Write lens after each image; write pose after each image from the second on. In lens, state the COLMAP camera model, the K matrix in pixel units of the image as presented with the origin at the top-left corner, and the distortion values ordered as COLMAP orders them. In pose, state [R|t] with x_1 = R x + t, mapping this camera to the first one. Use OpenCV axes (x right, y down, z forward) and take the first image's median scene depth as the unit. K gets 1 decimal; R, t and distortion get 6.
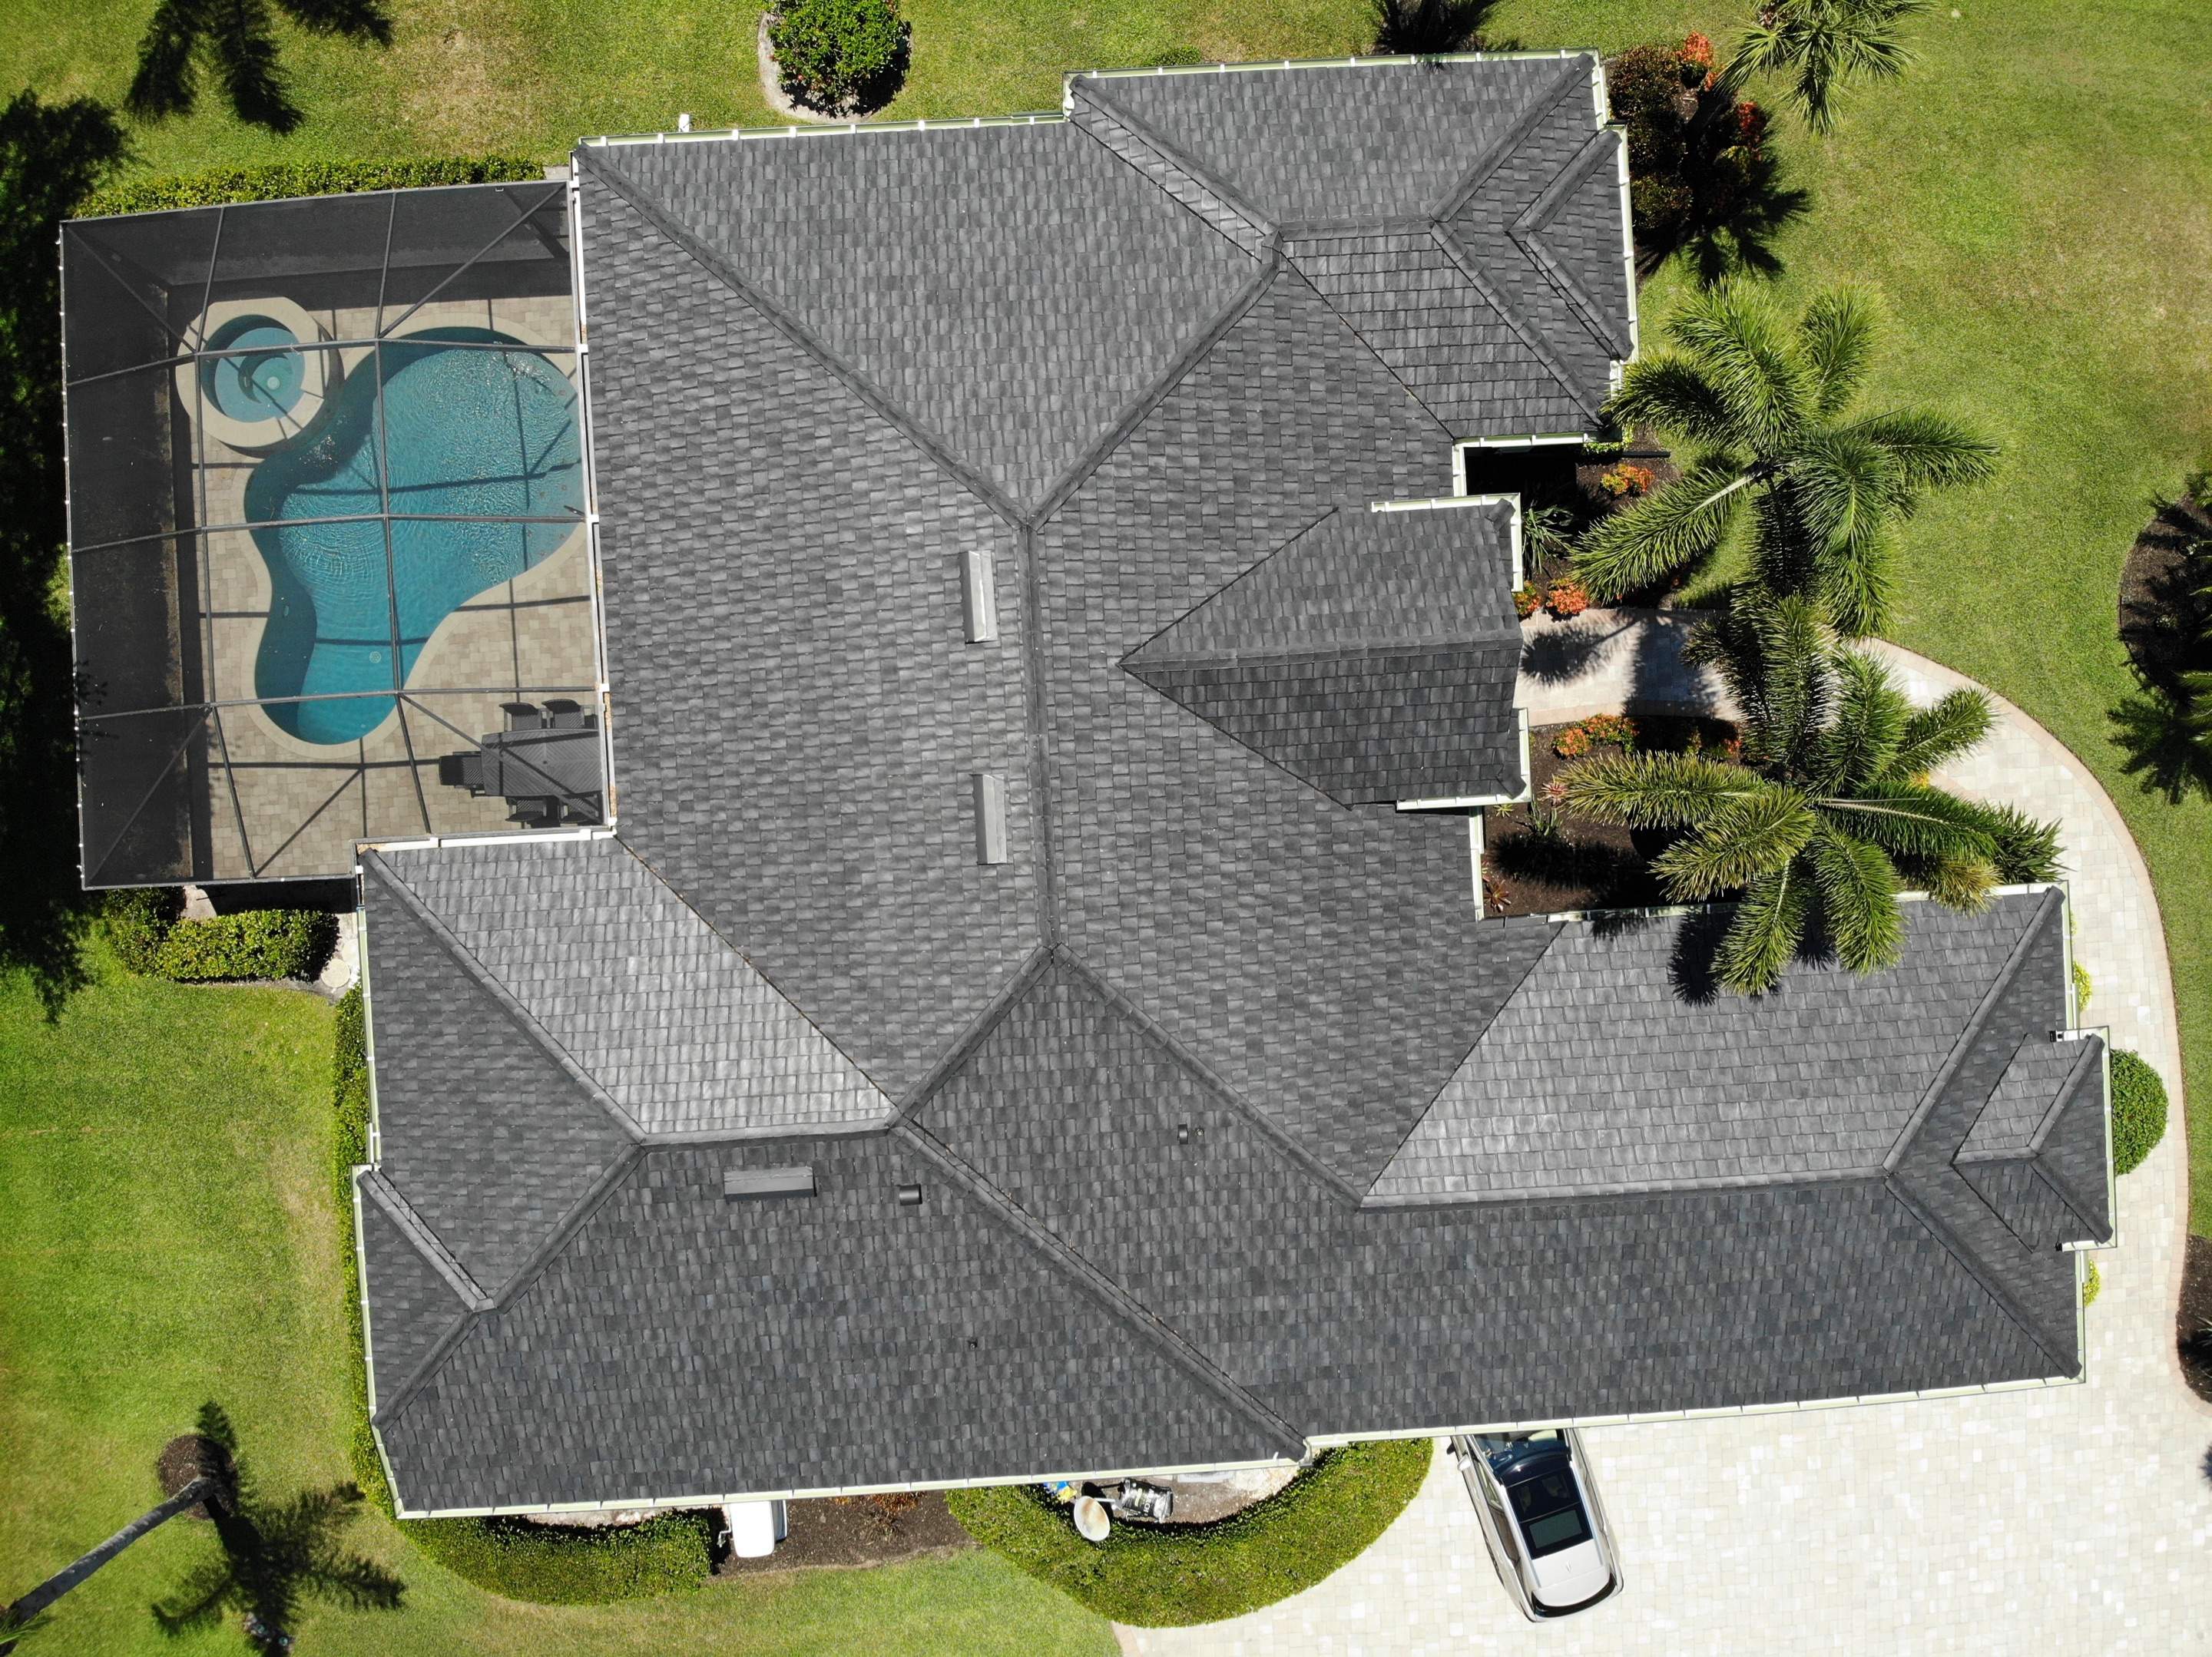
lens RADIAL K [[1592.8, 0, 1127.2], [0, 1592.8, 825.7], [0, 0, 1]] dist [0.003887, -0.093503]
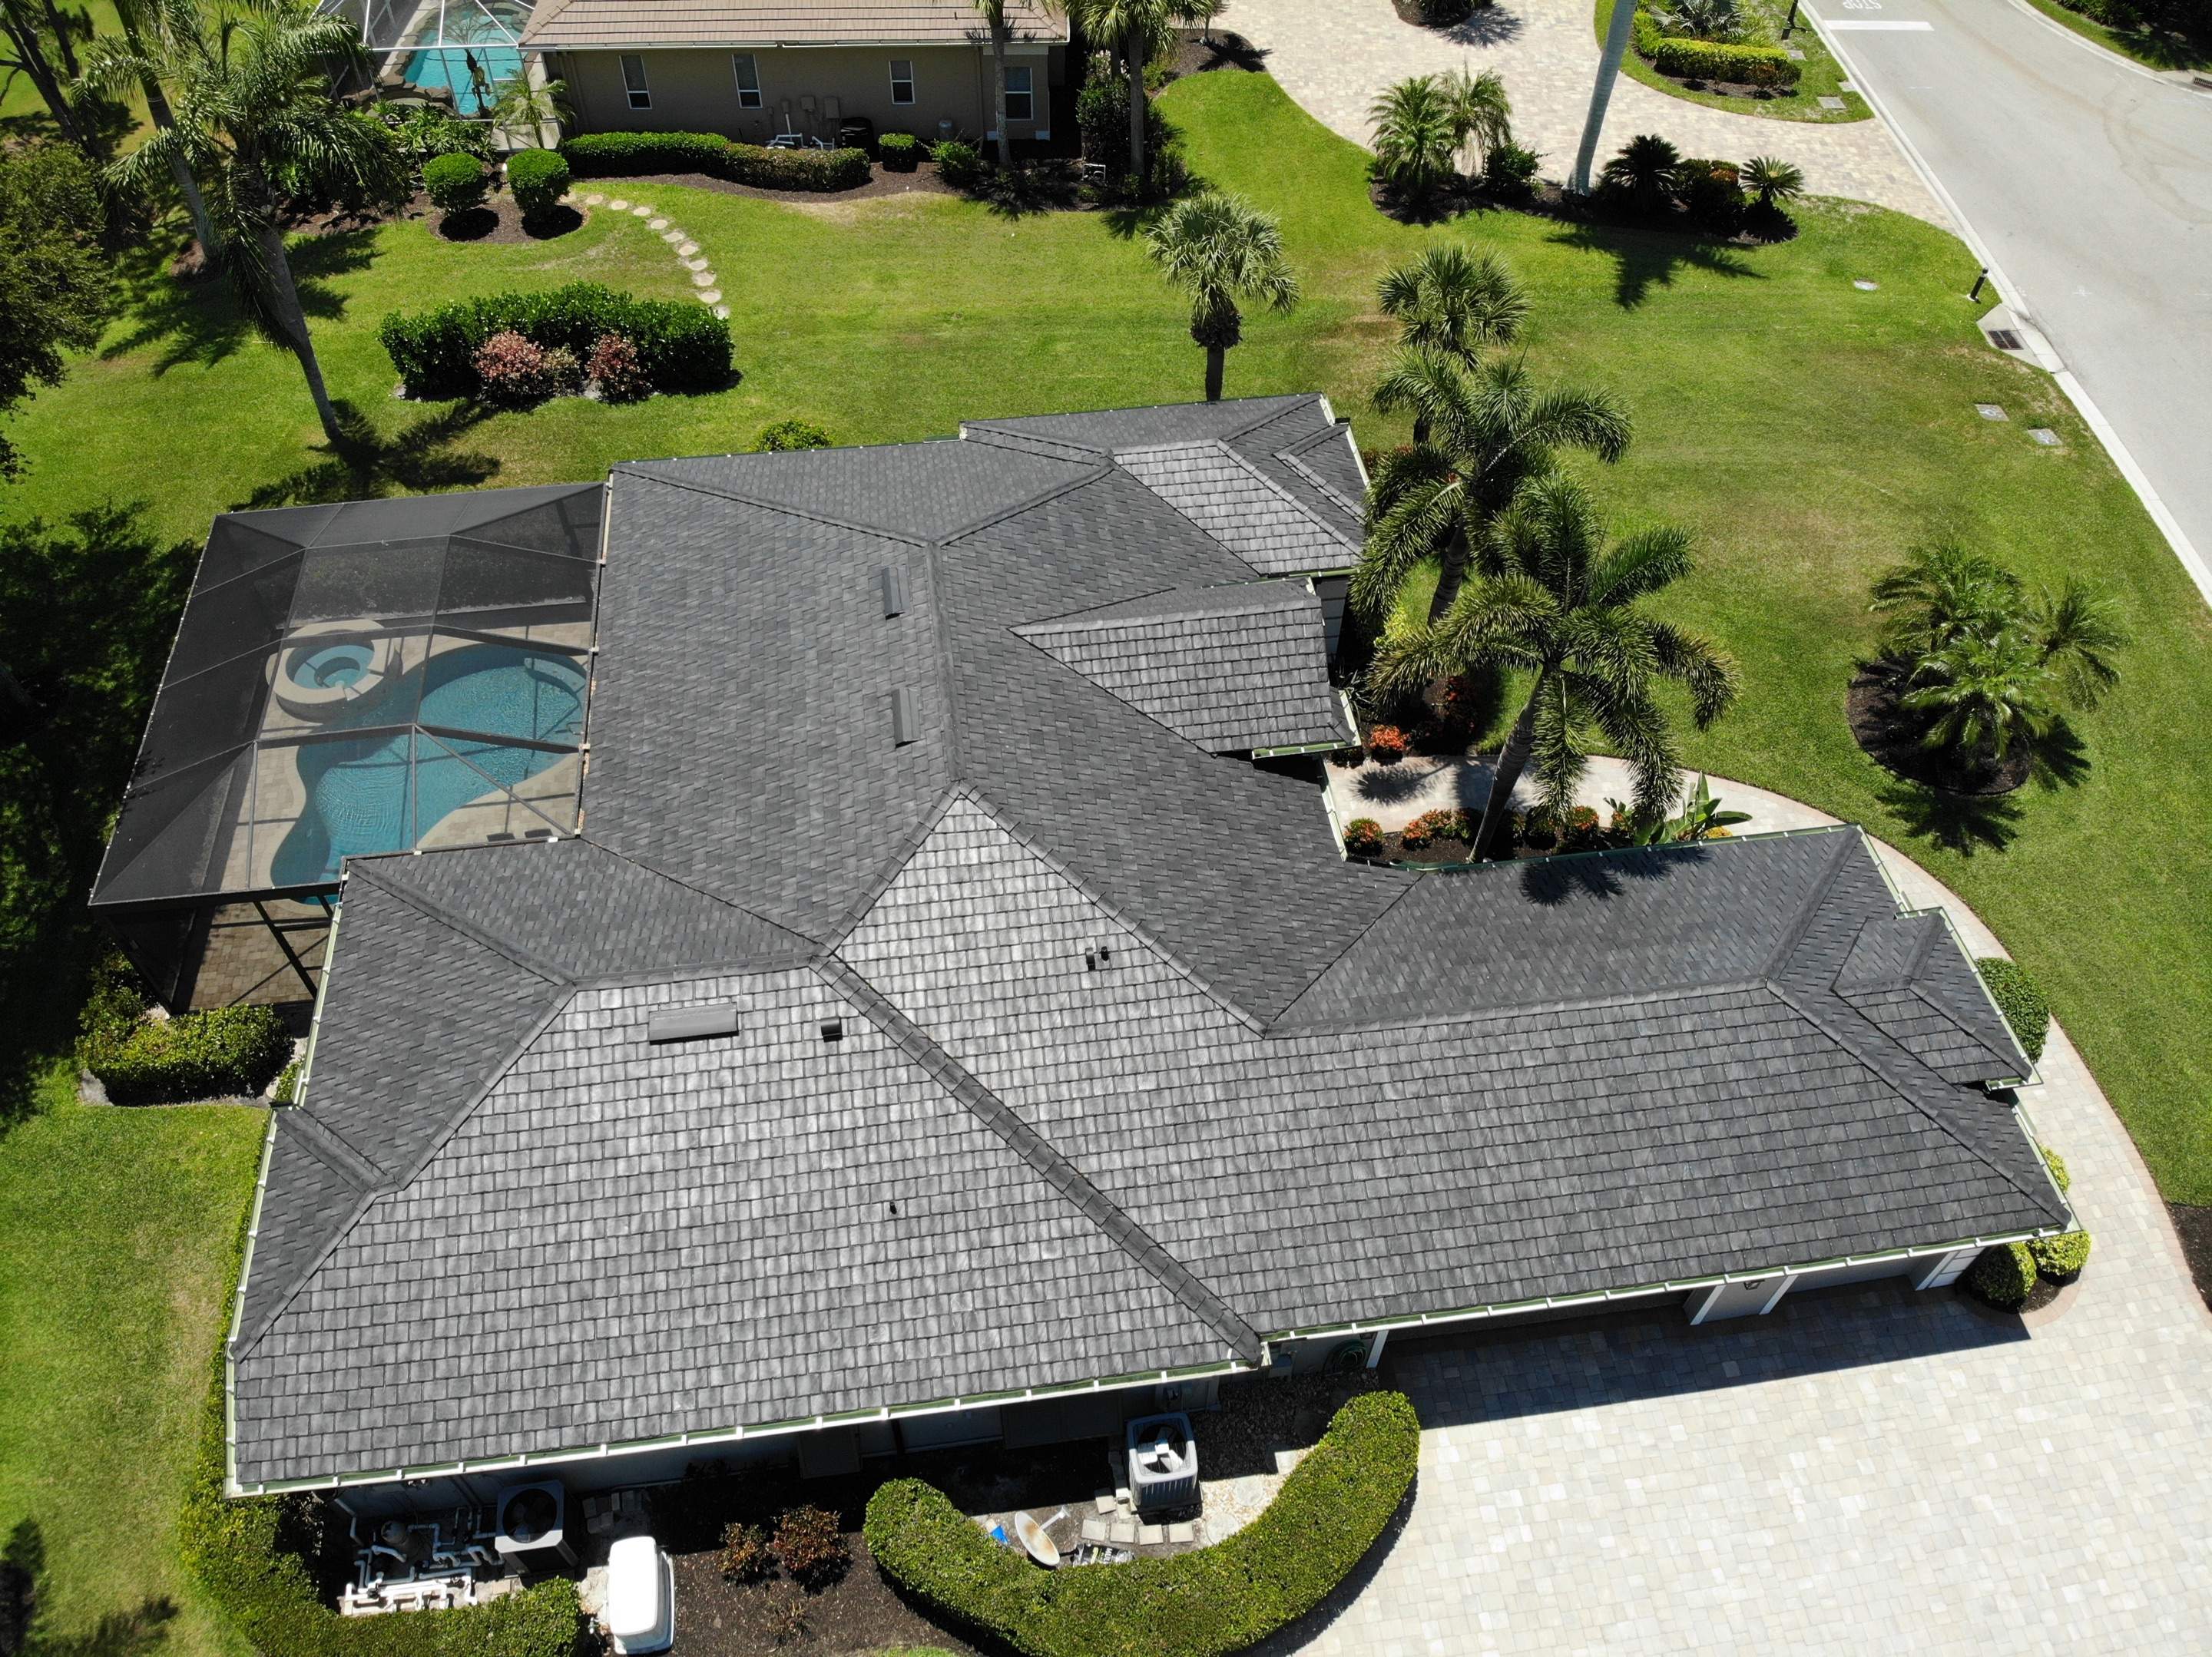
lens RADIAL K [[1592.8, 0, 1103.1], [0, 1592.8, 847.5], [0, 0, 1]] dist [0.003887, -0.093503]
pose [[0.996624, -0.073222, 0.037132, 0.010632], [0.080166, 0.770377, -0.632528, 0.736871], [0.017709, 0.633370, 0.773647, 0.119336]]
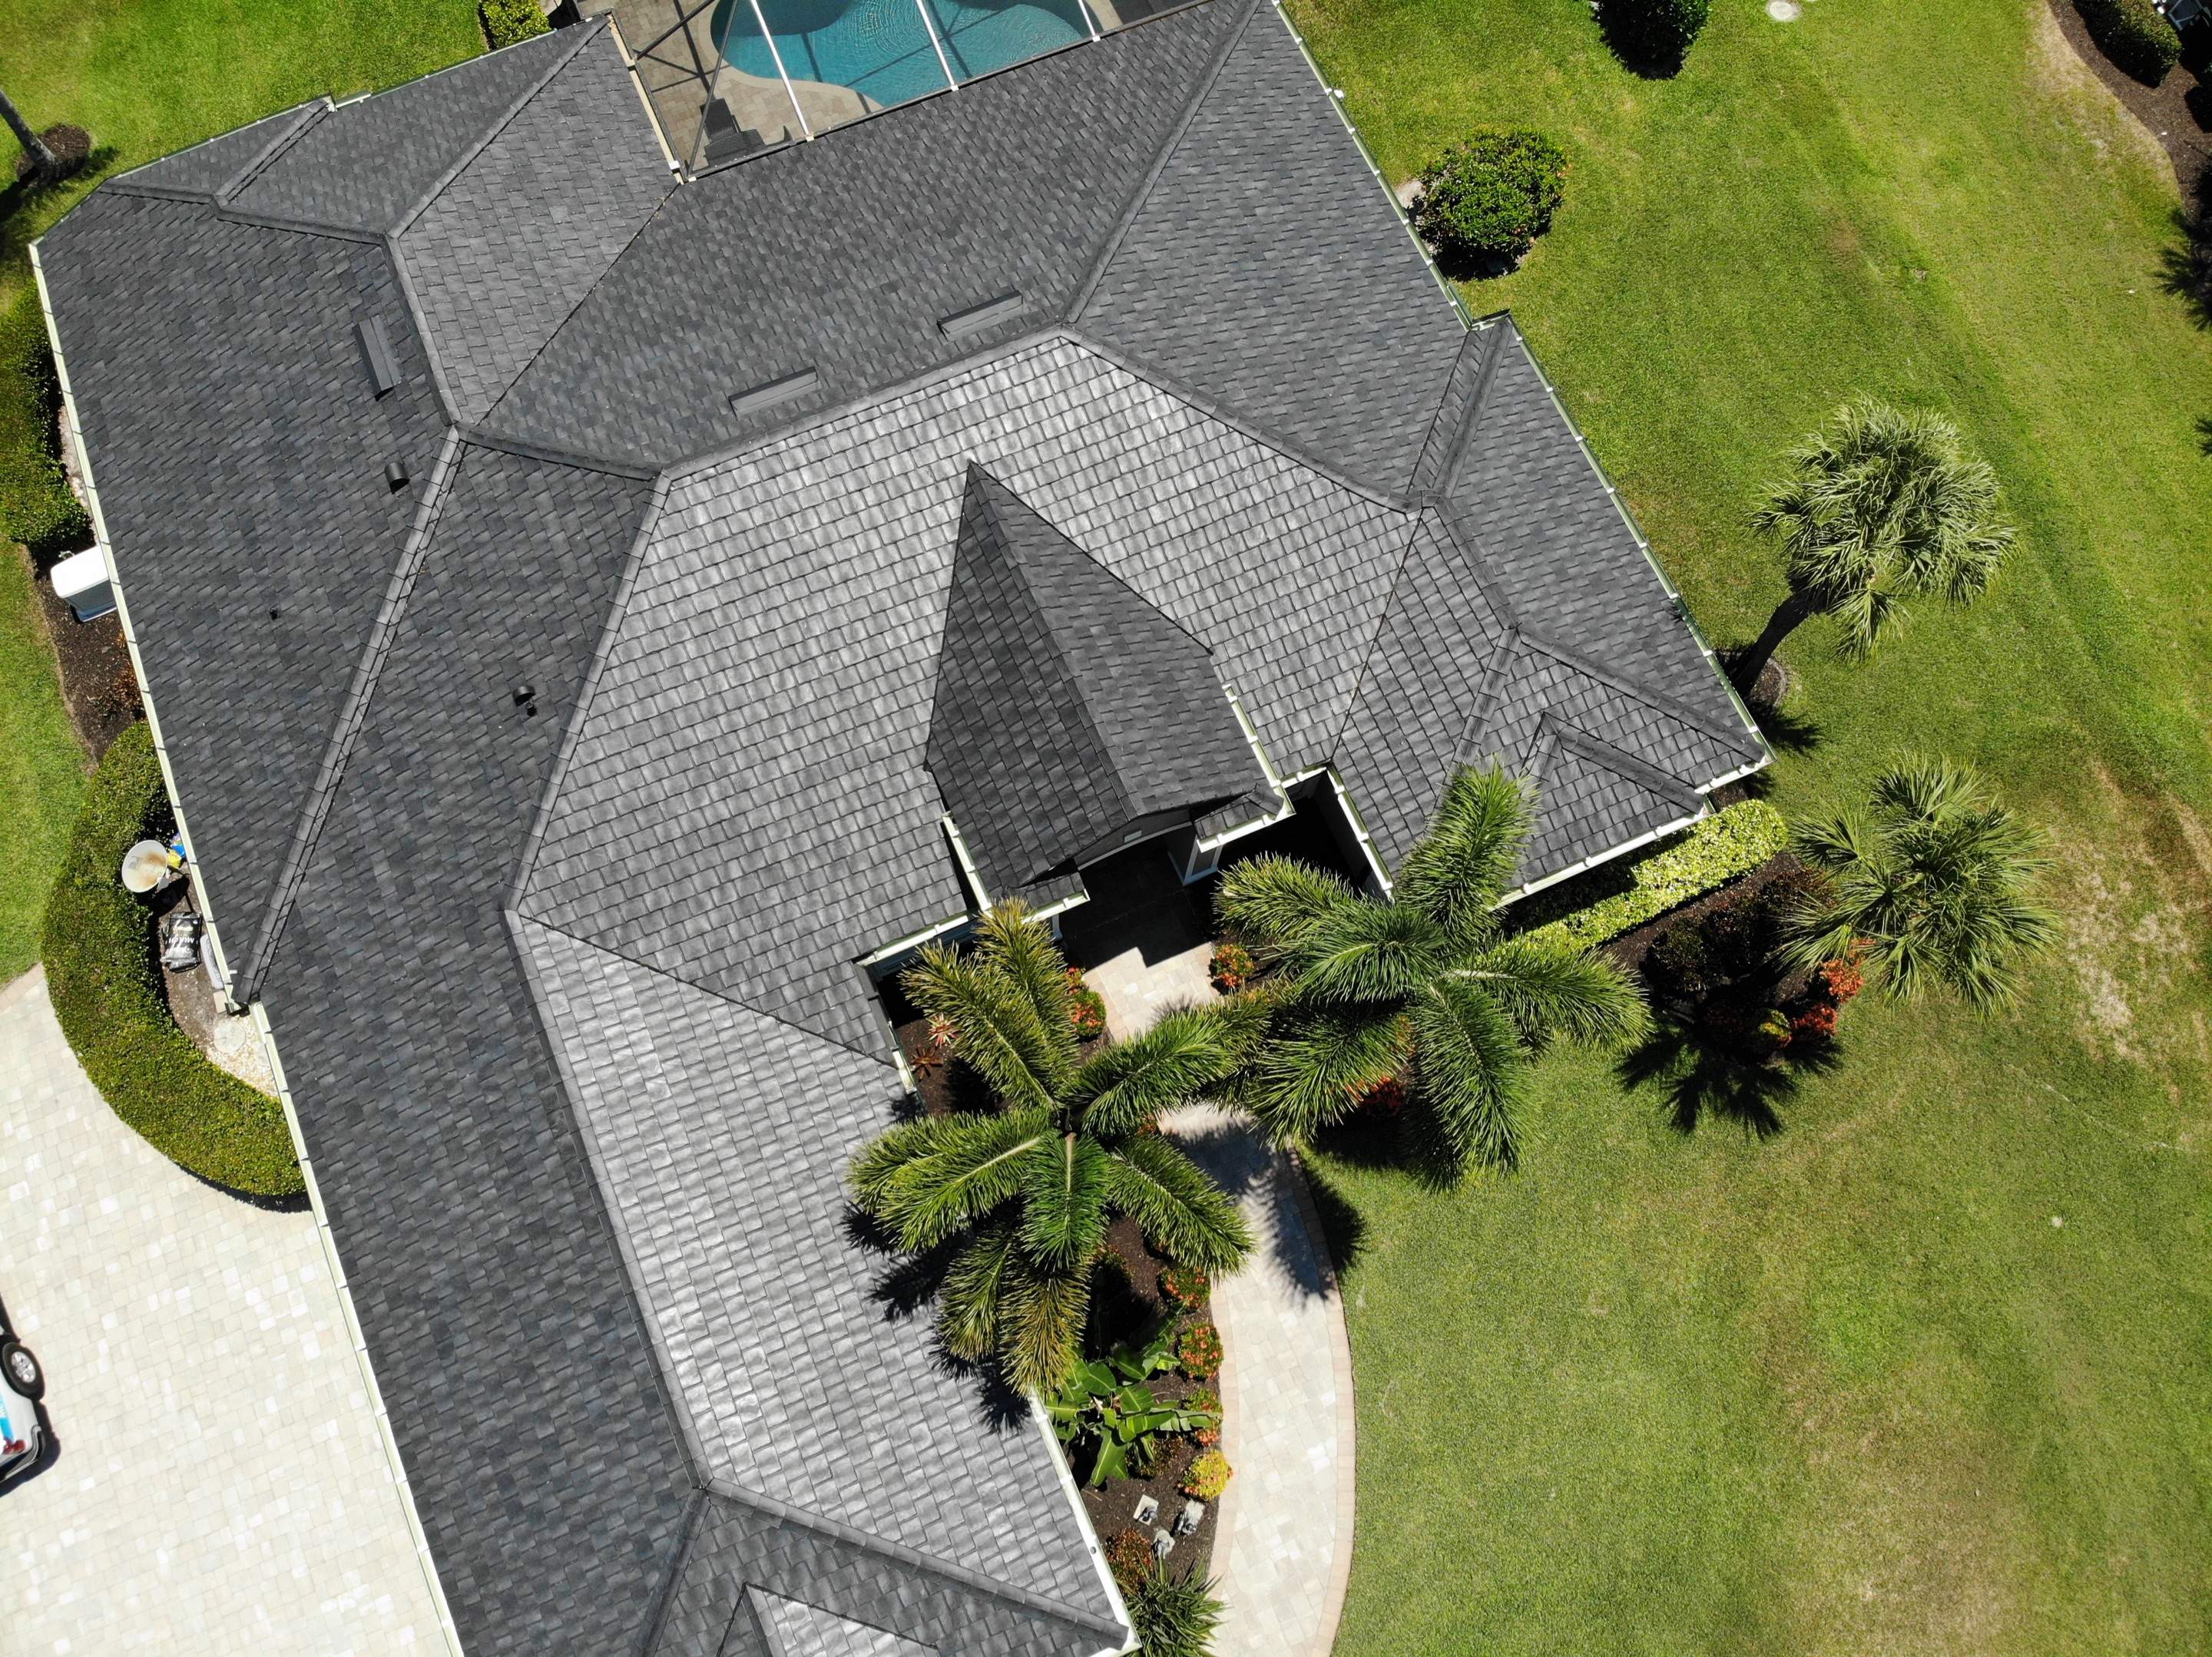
lens RADIAL K [[1592.8, 0, 1106.2], [0, 1592.8, 817.8], [0, 0, 1]] dist [0.003887, -0.093503]
pose [[0.356031, 0.889659, -0.285919, 0.449883], [-0.934384, 0.334676, -0.122140, 0.009862], [-0.012973, 0.310644, 0.950438, 0.106155]]
